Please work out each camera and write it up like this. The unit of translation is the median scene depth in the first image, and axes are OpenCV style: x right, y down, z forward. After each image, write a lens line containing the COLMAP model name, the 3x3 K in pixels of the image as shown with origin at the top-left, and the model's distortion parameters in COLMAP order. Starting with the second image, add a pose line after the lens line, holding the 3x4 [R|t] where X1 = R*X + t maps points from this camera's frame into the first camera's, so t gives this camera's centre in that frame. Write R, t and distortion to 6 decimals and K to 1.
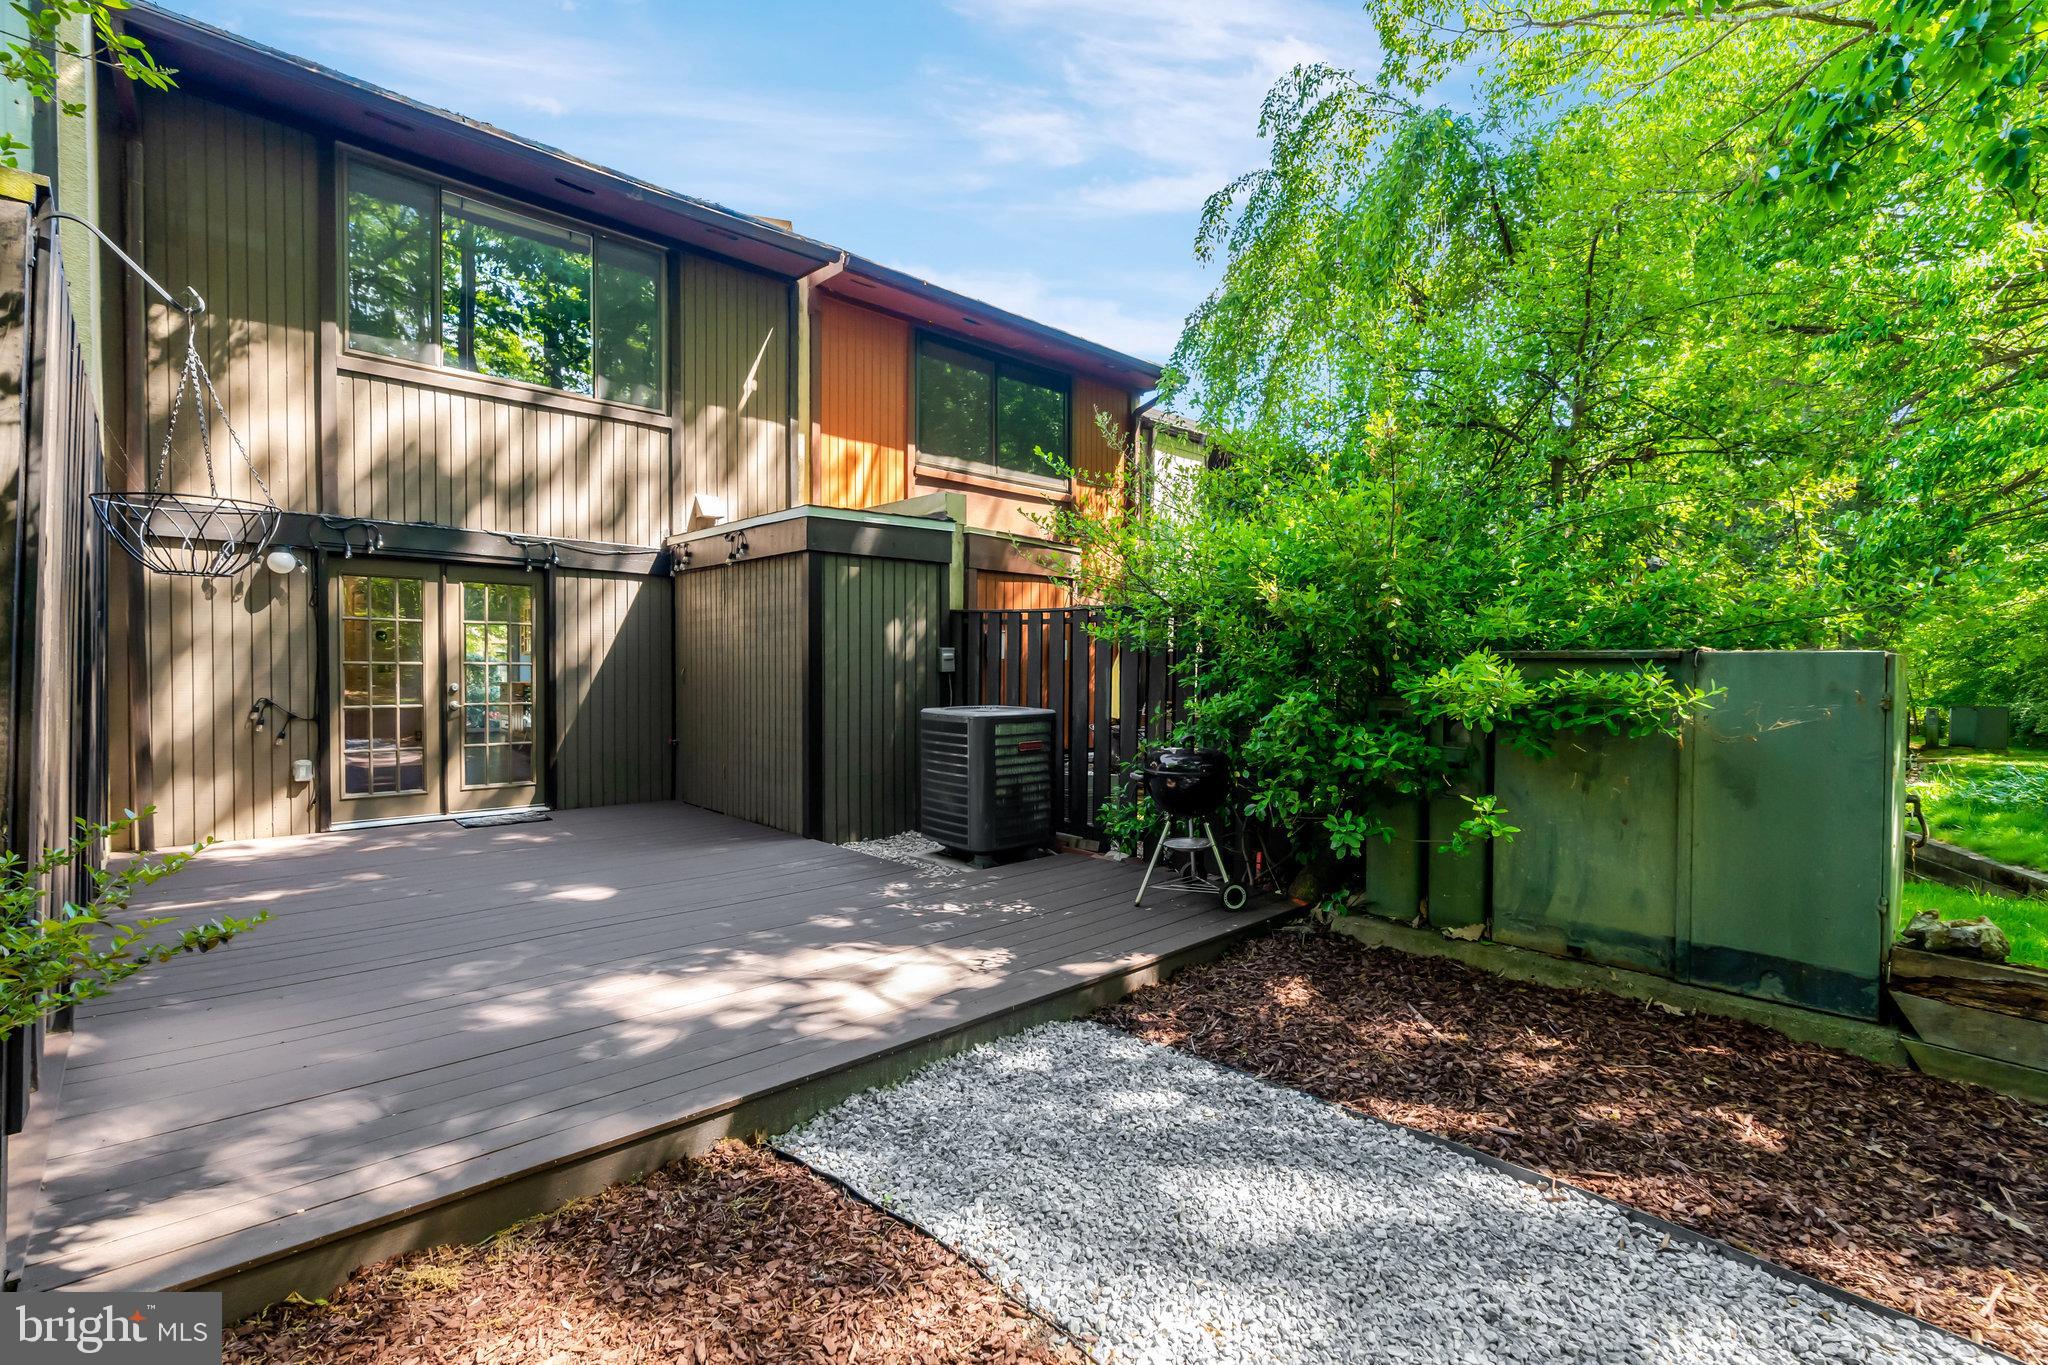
lens RADIAL K [[942.9, 0, 1038.0], [0, 942.9, 685.6], [0, 0, 1]] dist [-0.010811, 0.004765]
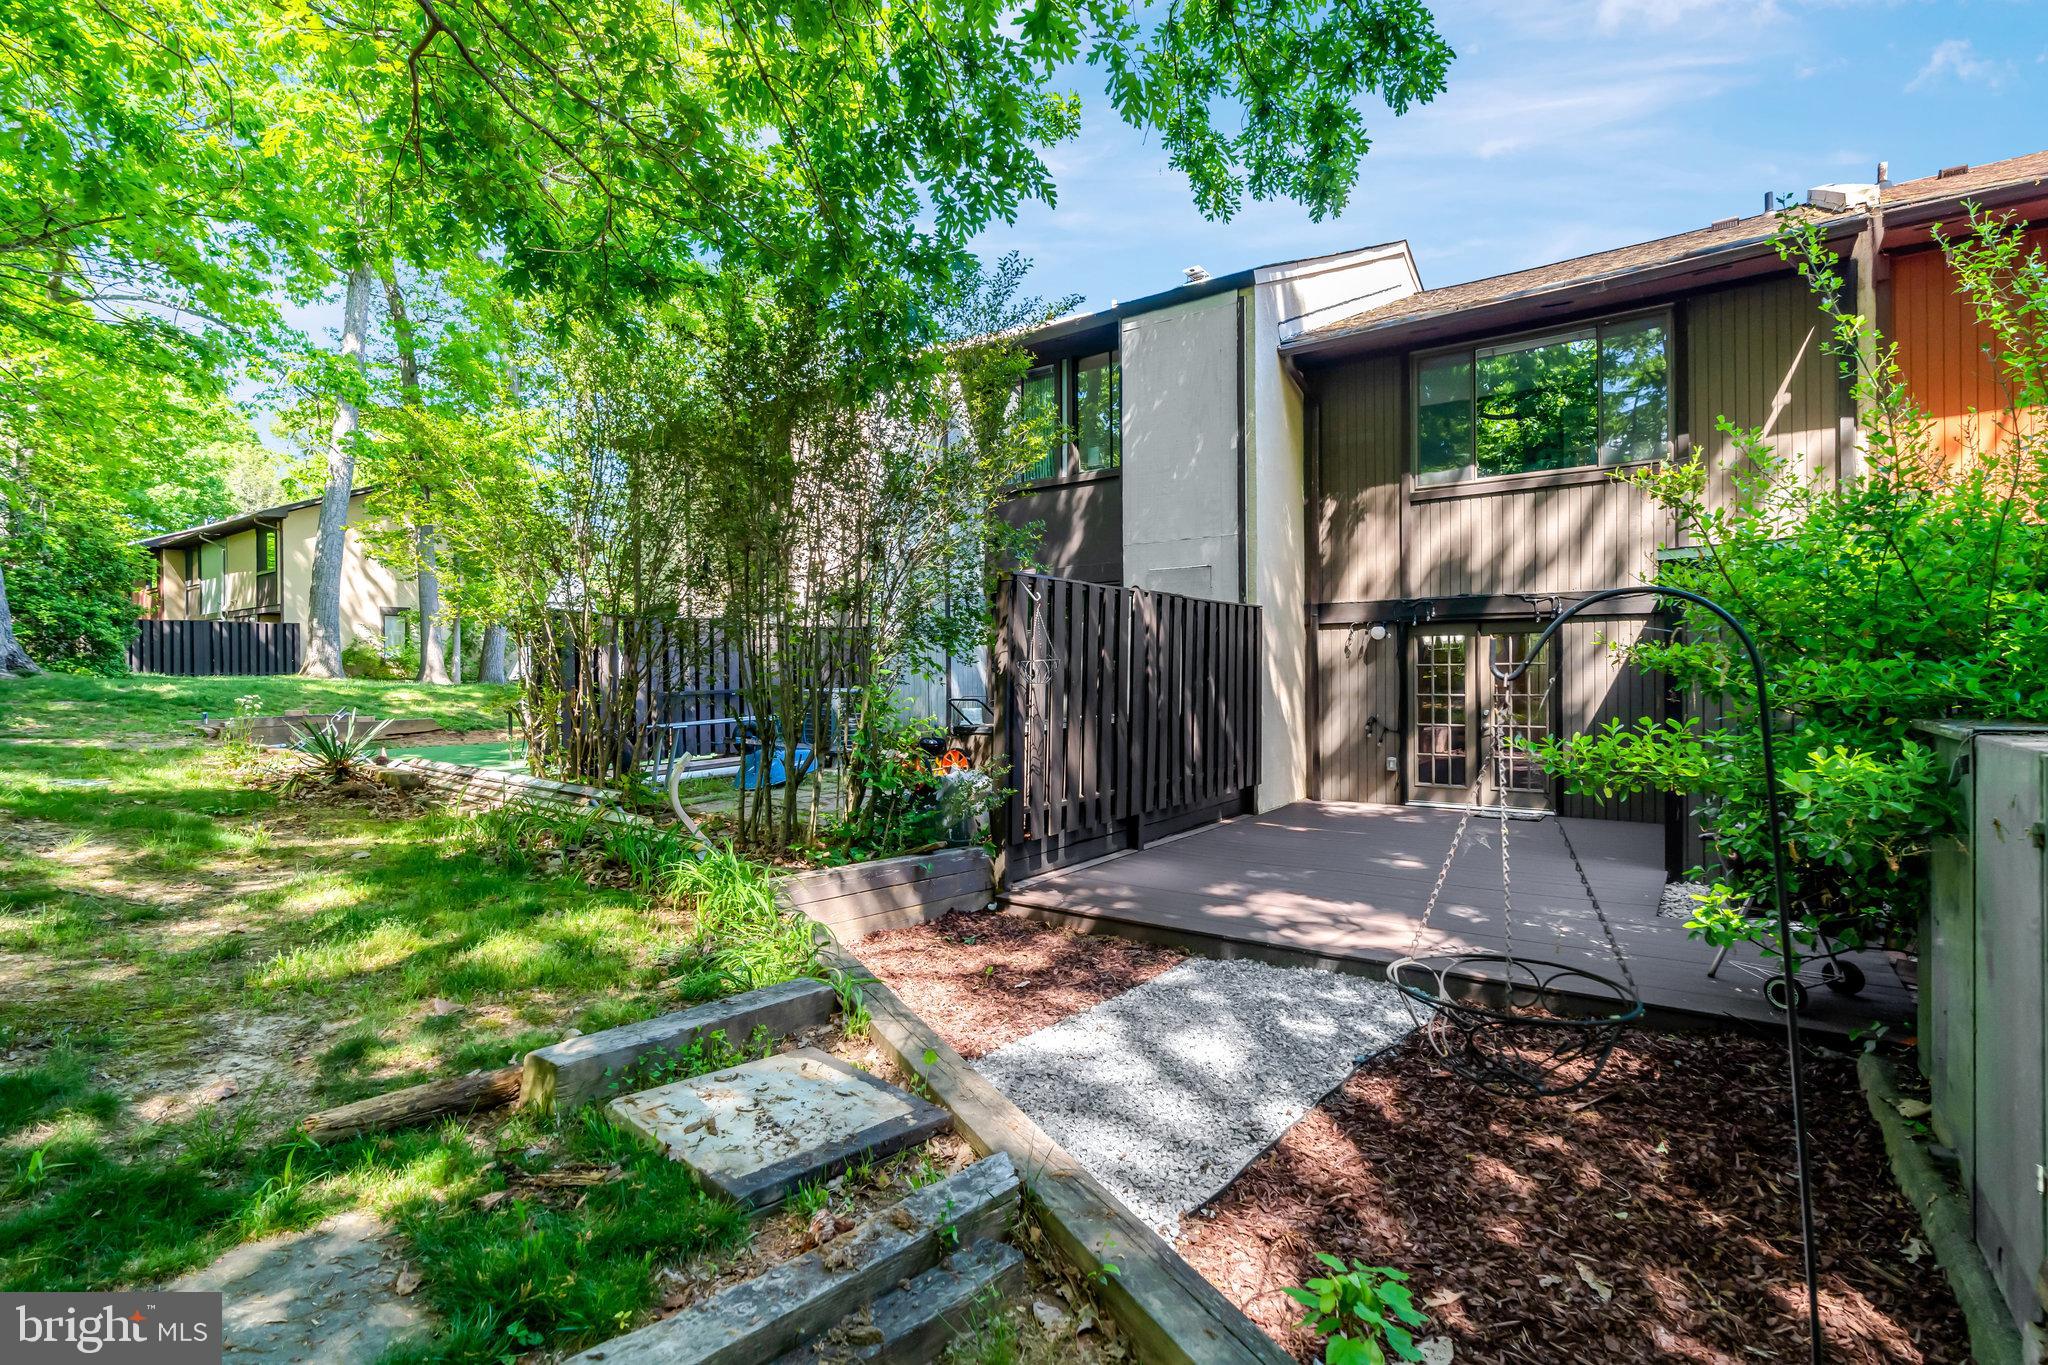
lens RADIAL K [[942.9, 0, 1038.0], [0, 942.9, 685.6], [0, 0, 1]] dist [-0.010811, 0.004765]
pose [[0.178401, 0.002495, -0.983955, 0.601070], [-0.009992, 0.999950, 0.000724, -0.032086], [0.983907, 0.009702, 0.178417, 0.125060]]
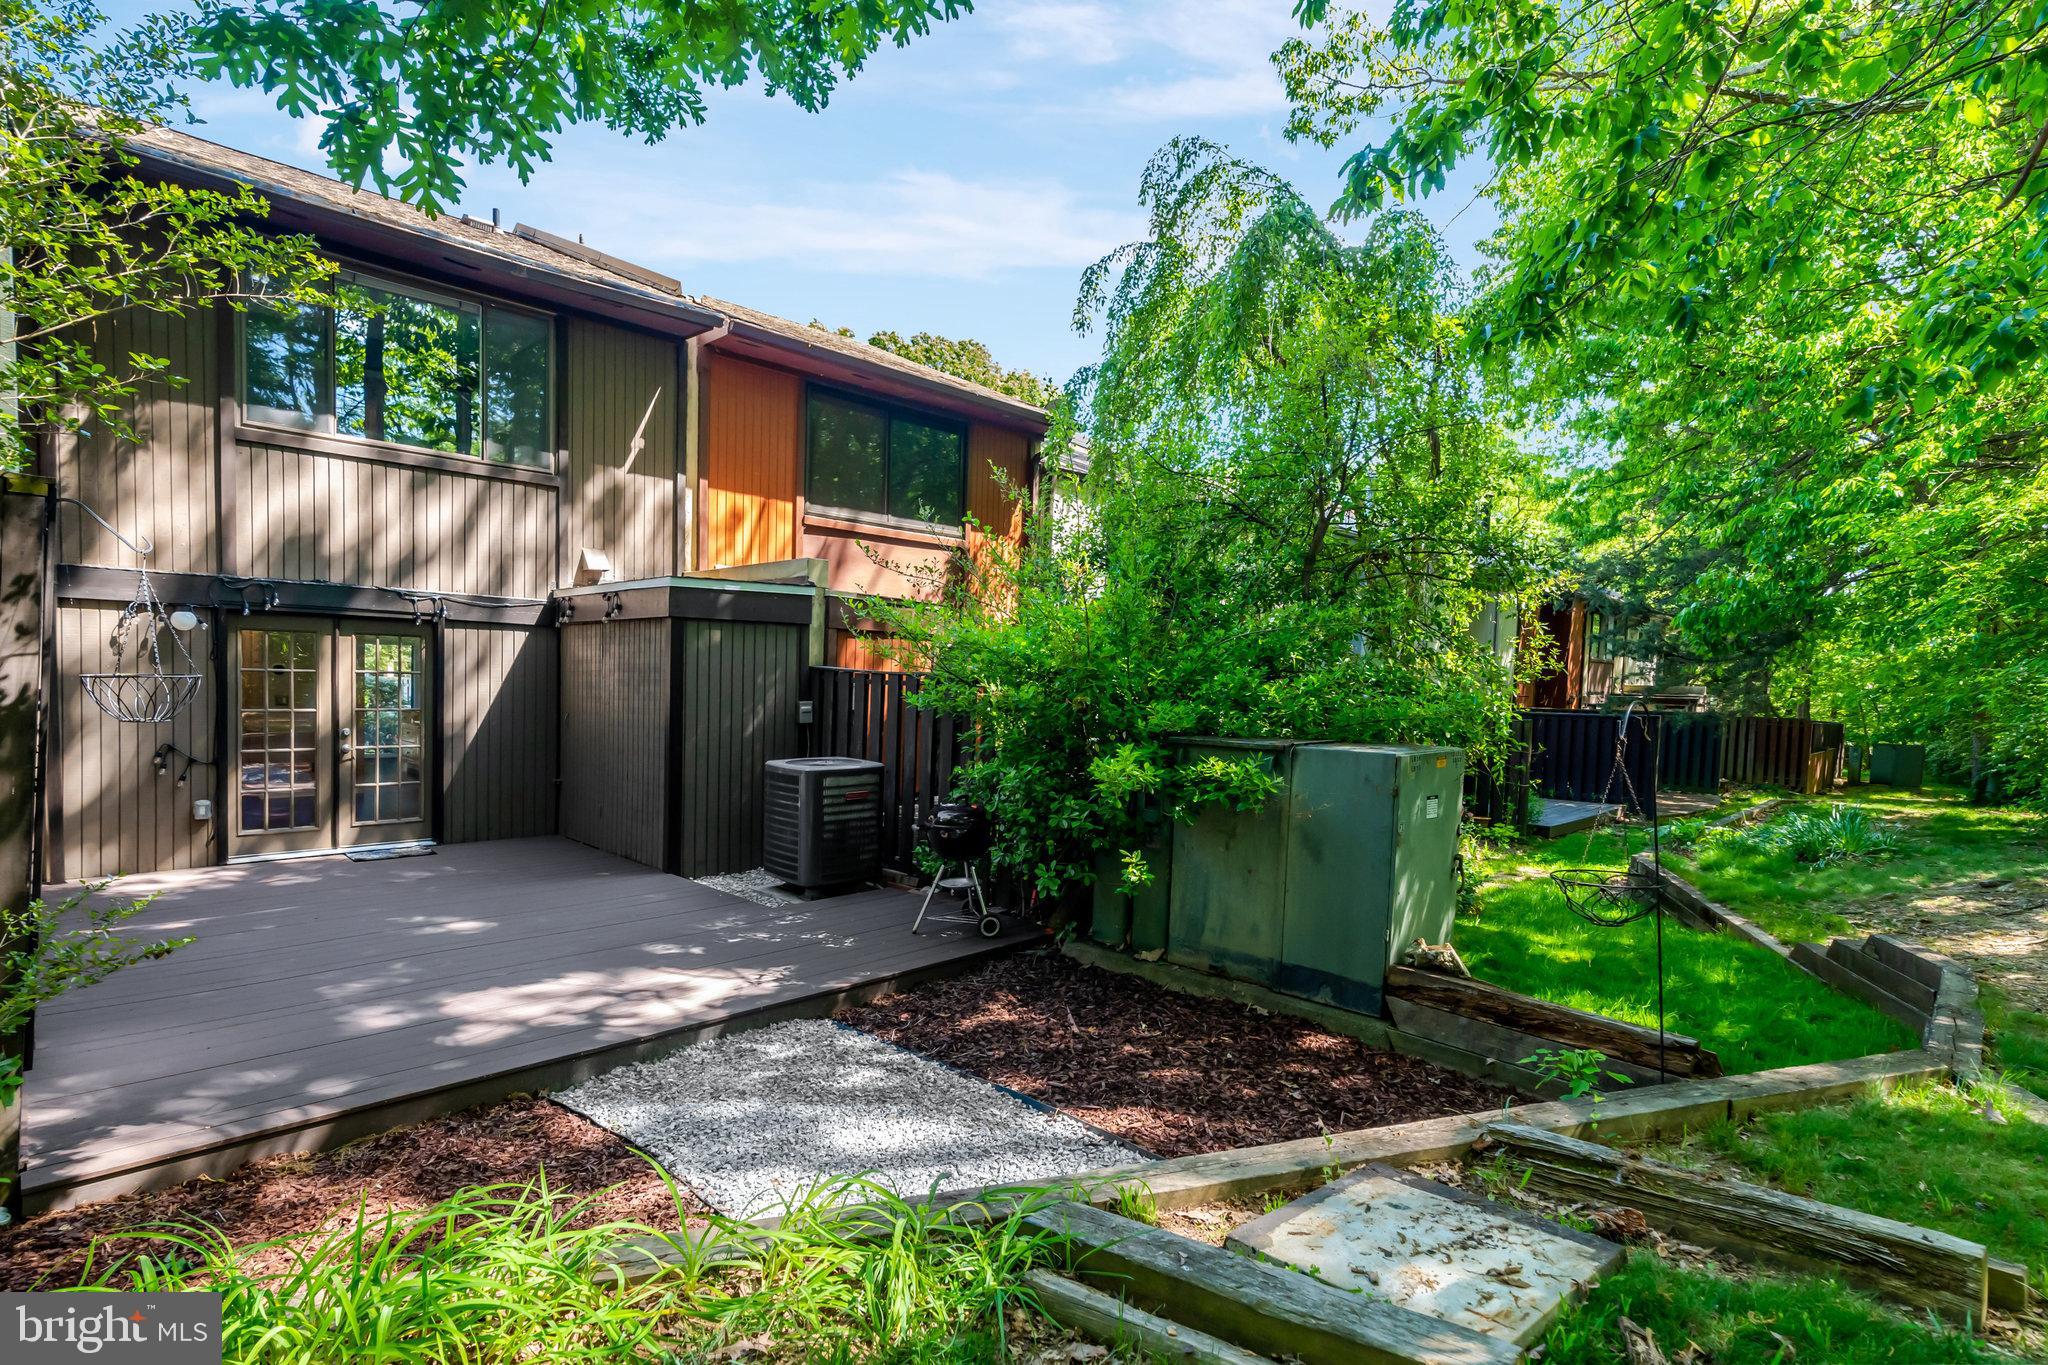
lens RADIAL K [[1004.6, 0, 1051.8], [0, 1004.6, 724.6], [0, 0, 1]] dist [-0.001445, -0.000429]
pose [[0.998996, 0.011506, 0.043297, 0.142480], [-0.012553, 0.999634, 0.023978, -0.044974], [-0.043005, -0.024498, 0.998774, -0.192916]]
